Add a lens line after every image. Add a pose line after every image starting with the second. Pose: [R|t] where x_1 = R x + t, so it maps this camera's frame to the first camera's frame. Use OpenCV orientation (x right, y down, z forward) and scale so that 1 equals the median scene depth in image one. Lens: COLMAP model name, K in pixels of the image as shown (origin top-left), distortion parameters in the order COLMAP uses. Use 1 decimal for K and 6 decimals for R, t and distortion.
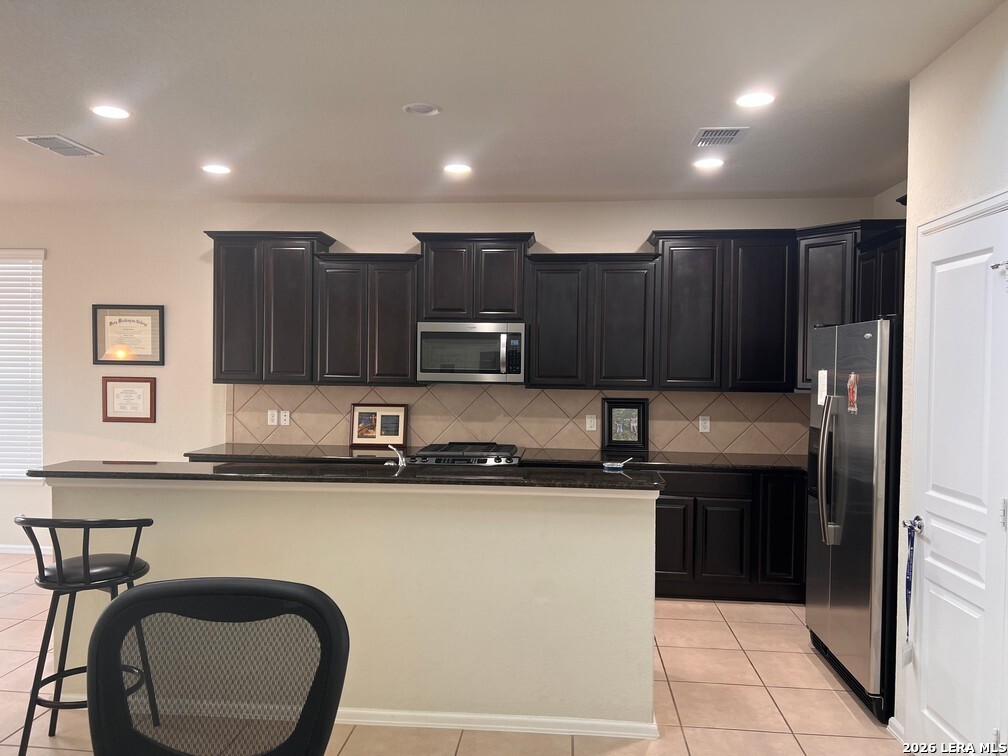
lens RADIAL K [[752.0, 0, 488.1], [0, 752.0, 376.9], [0, 0, 1]] dist [0.084479, -0.111250]
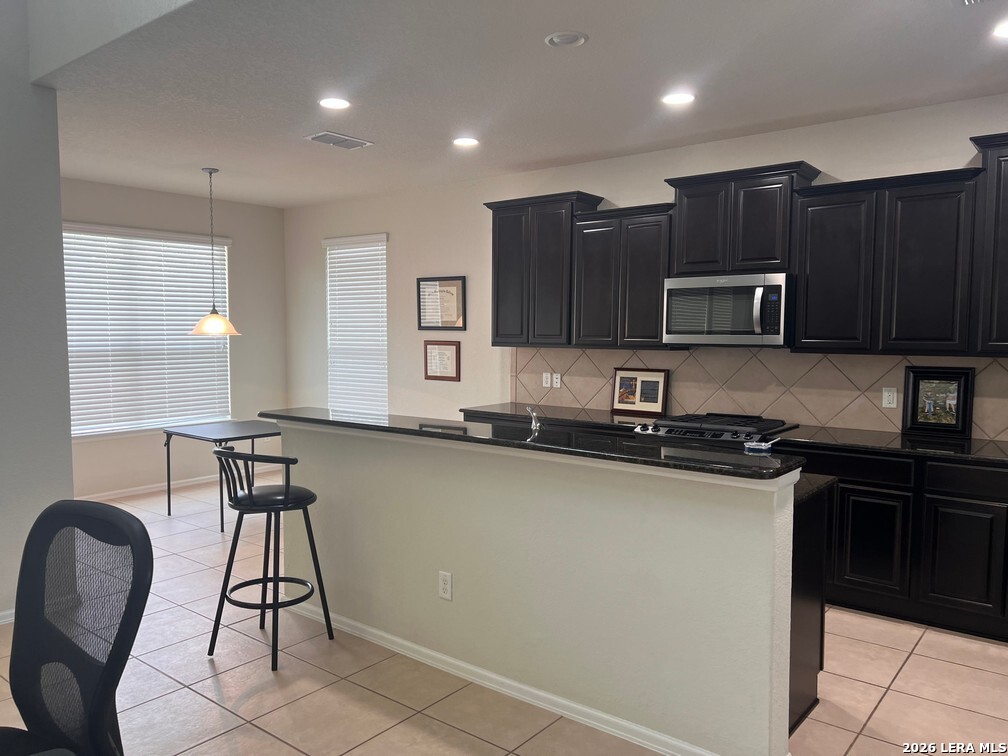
lens RADIAL K [[752.0, 0, 495.6], [0, 752.0, 379.8], [0, 0, 1]] dist [0.084479, -0.111250]
pose [[0.831949, 0.027571, -0.554166, 0.234003], [-0.002741, 0.998957, 0.045585, 0.007702], [0.554845, -0.036405, 0.831157, 0.117851]]
